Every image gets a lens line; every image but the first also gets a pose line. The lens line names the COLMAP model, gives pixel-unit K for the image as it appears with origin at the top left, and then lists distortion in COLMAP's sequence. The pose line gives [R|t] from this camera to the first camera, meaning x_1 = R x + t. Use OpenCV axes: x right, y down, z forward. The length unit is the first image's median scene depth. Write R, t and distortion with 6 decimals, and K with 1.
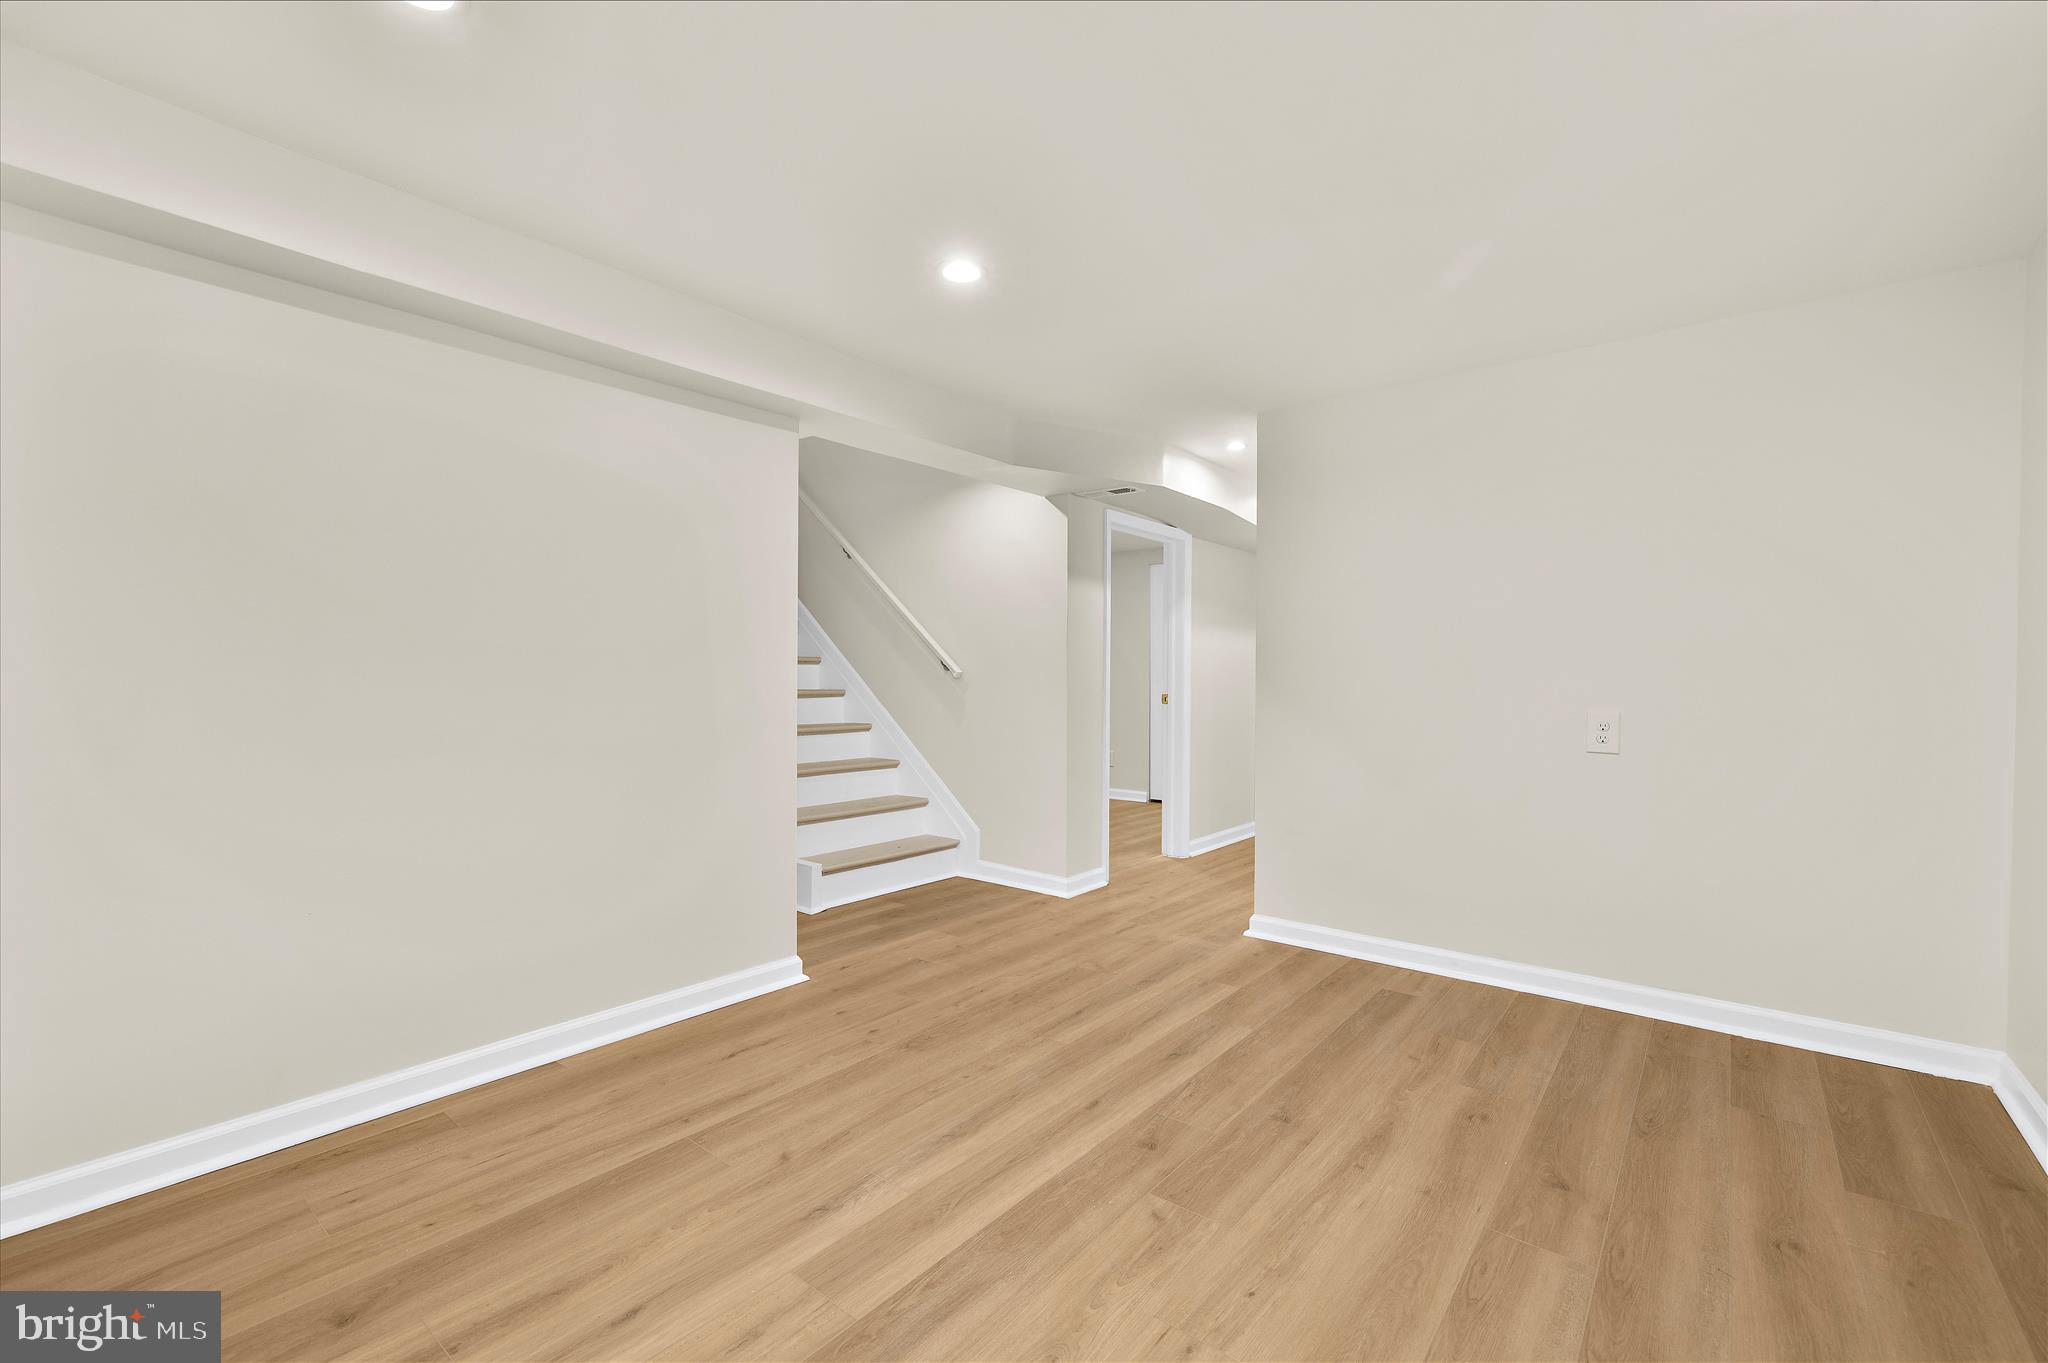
lens RADIAL K [[874.4, 0, 1022.1], [0, 874.4, 673.2], [0, 0, 1]] dist [0.002511, -0.000135]
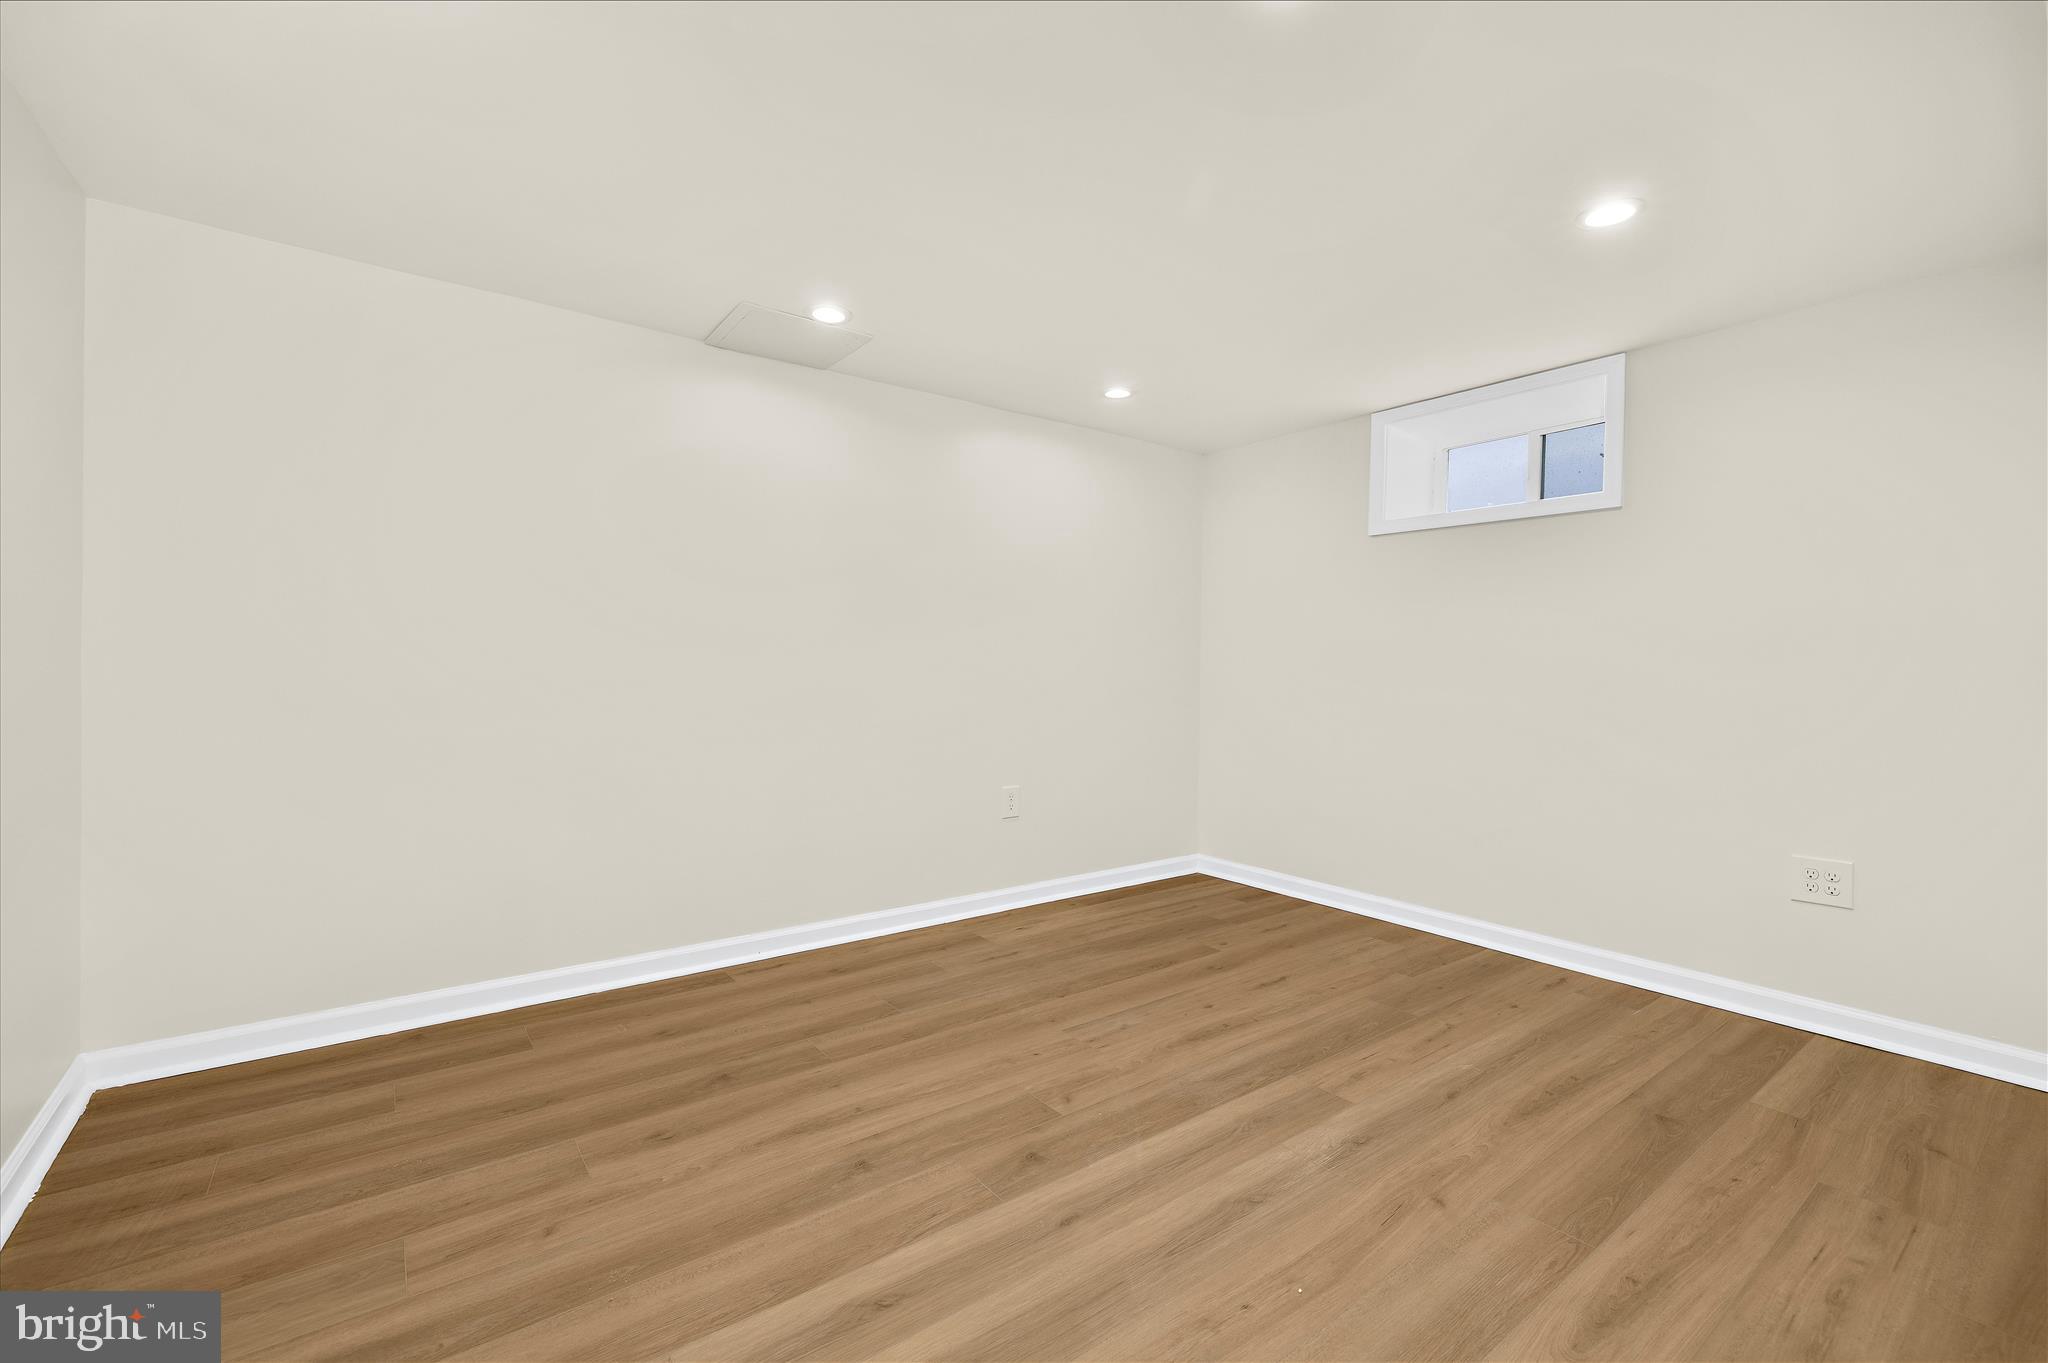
lens RADIAL K [[874.4, 0, 1022.1], [0, 874.4, 673.2], [0, 0, 1]] dist [0.002511, -0.000135]
pose [[-0.970678, -0.018357, 0.239680, -0.060751], [-0.018440, 0.999828, 0.001898, 0.016126], [-0.239674, -0.002577, -0.970850, 1.964017]]
